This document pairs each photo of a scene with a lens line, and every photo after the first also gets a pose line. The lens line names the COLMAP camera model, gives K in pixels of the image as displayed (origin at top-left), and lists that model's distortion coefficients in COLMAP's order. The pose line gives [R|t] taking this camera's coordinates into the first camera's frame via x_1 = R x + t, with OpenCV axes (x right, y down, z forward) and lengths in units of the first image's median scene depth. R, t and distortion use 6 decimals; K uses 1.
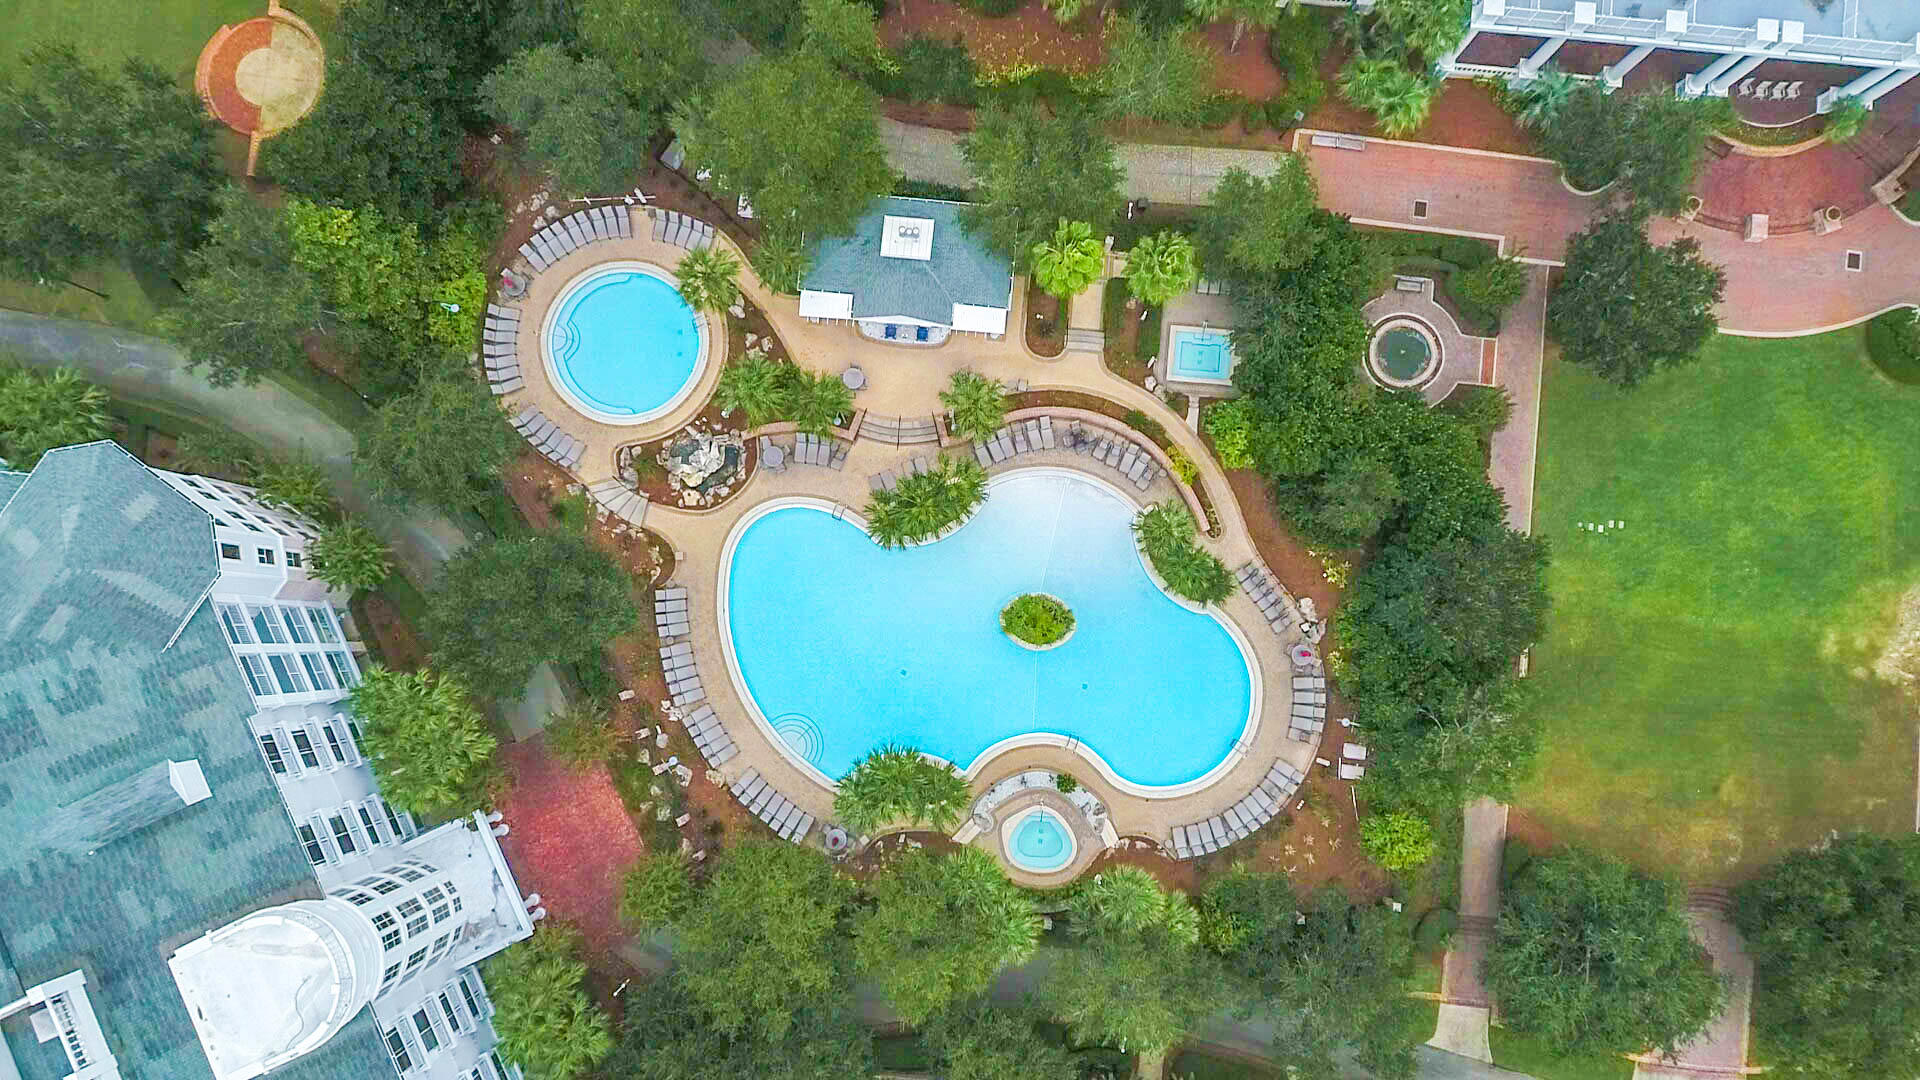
lens RADIAL K [[1397.7, 0, 961.2], [0, 1397.7, 541.8], [0, 0, 1]] dist [0.005012, -0.009425]
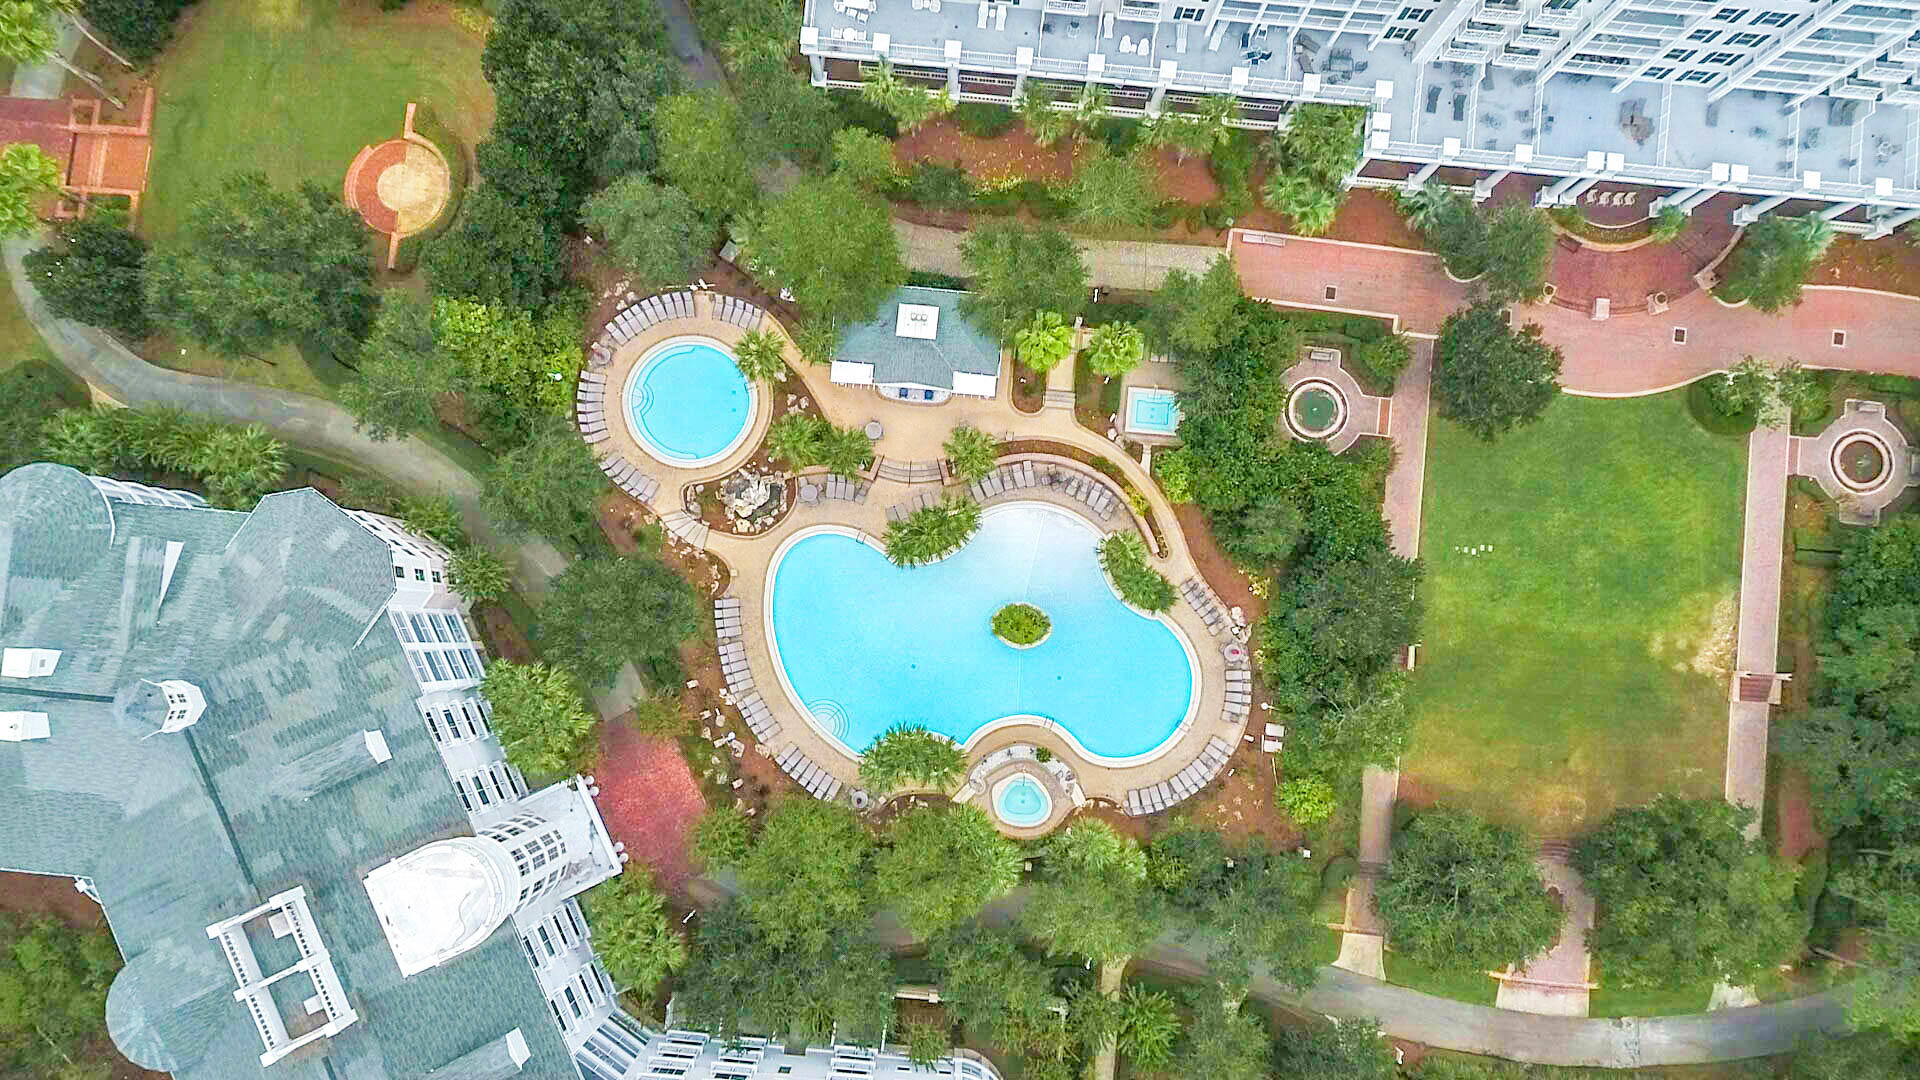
lens RADIAL K [[1397.7, 0, 959.1], [0, 1397.7, 539.9], [0, 0, 1]] dist [0.005012, -0.009425]
pose [[0.999999, 0.000905, -0.000852, 0.000403], [-0.000907, 0.999998, -0.001948, -0.017648], [0.000850, 0.001949, 0.999998, -0.256976]]
